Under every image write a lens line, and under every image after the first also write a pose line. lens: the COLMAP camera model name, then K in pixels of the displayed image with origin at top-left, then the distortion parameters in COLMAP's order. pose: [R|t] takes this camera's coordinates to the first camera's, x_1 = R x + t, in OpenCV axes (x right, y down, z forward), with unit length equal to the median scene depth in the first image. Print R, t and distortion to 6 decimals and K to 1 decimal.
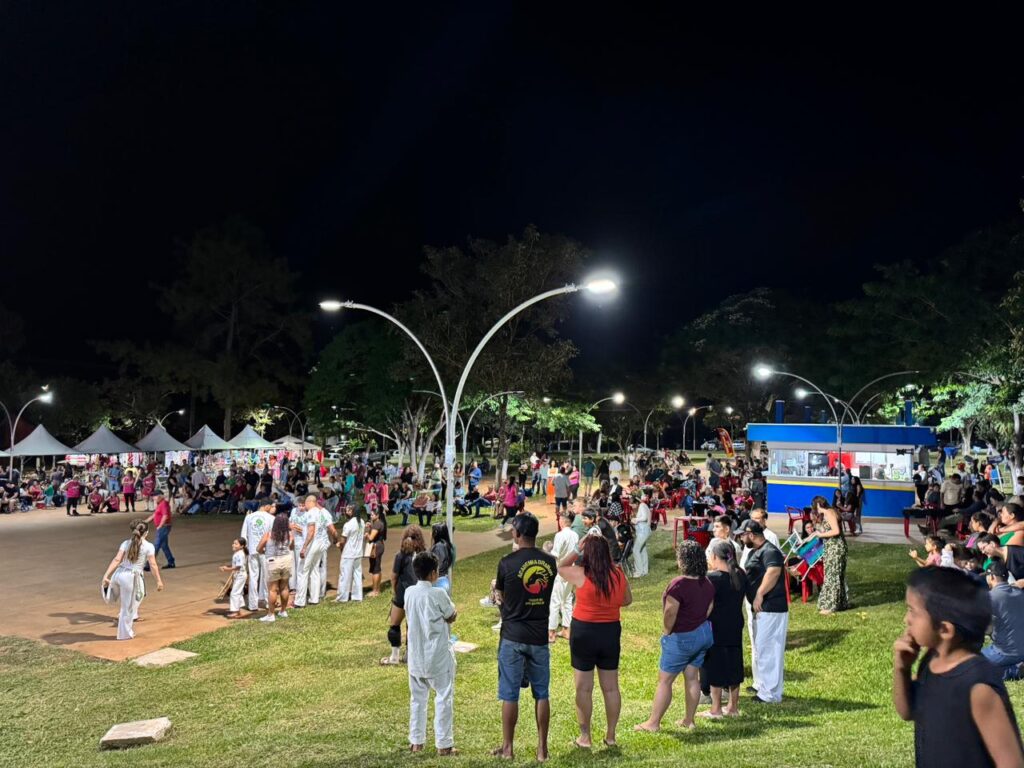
lens RADIAL K [[717.5, 0, 515.1], [0, 717.5, 389.7], [0, 0, 1]] dist [0.110443, -0.170541]
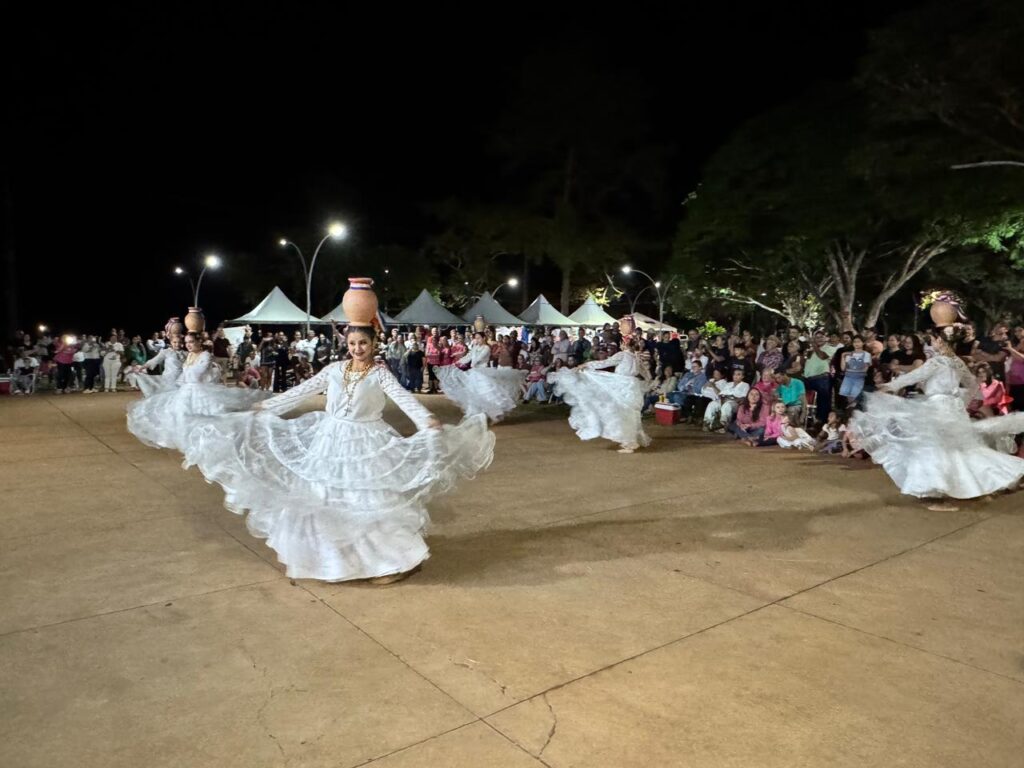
lens RADIAL K [[722.1, 0, 512.0], [0, 722.1, 384.0], [0, 0, 1]] dist [-0.003745, -0.002661]
pose [[0.907566, 0.035596, -0.418399, -0.123972], [0.017214, 0.992409, 0.121773, 0.049649], [0.419557, -0.117719, 0.900063, 0.274153]]
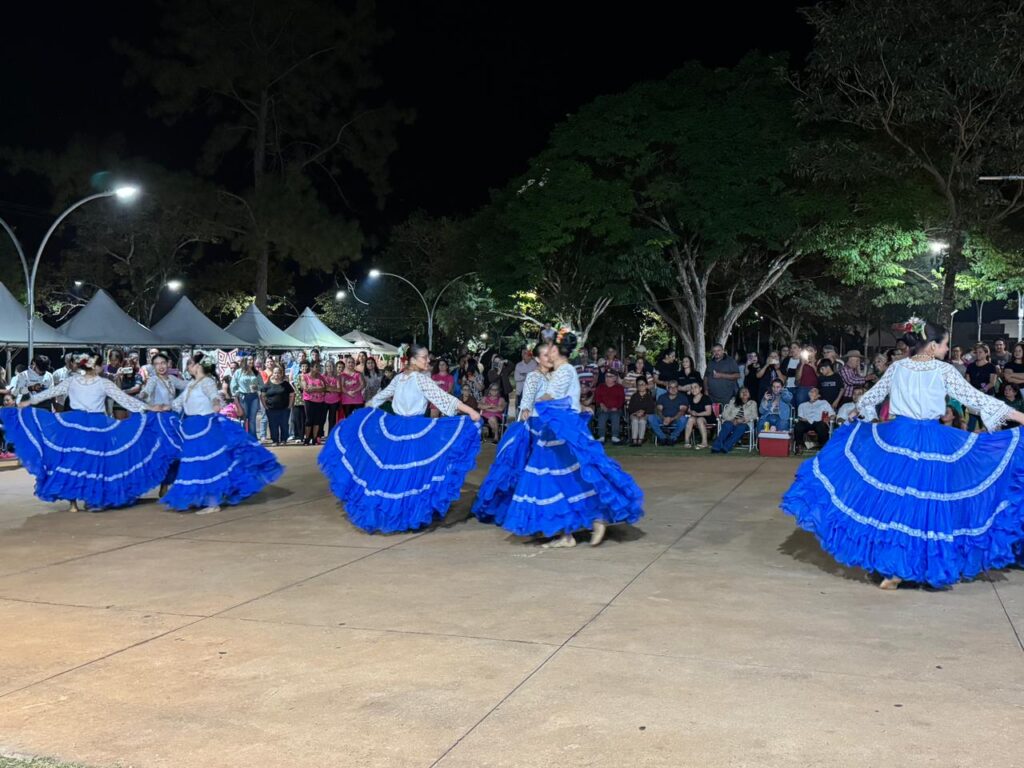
lens RADIAL K [[952.6, 0, 517.7], [0, 952.6, 384.0], [0, 0, 1]] dist [0.231984, -0.529888]
pose [[0.993110, -0.008609, 0.116872, -0.318739], [-0.000512, 0.996970, 0.077792, 0.053517], [-0.117187, -0.077316, 0.990096, 0.254638]]
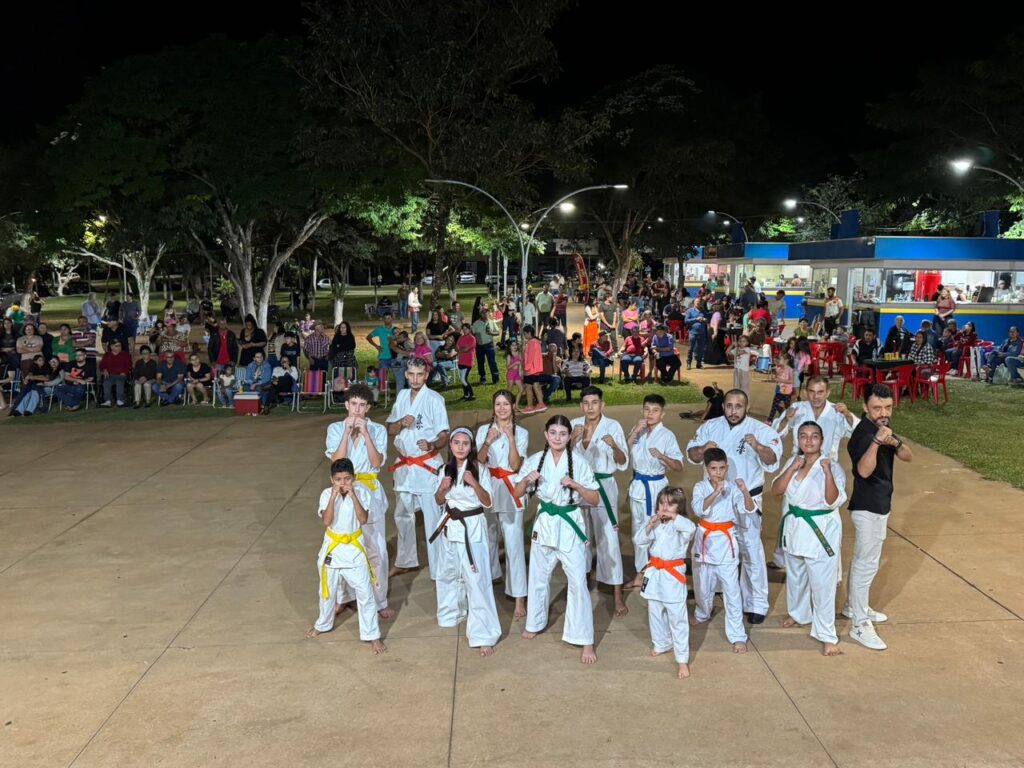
lens RADIAL K [[888.8, 0, 516.1], [0, 888.8, 390.8], [0, 0, 1]] dist [0.154606, -0.306618]
pose [[0.872898, -0.074384, 0.482199, -0.278204], [-0.021980, 0.981311, 0.191168, 0.018581], [-0.487407, -0.177469, 0.854950, 0.189884]]
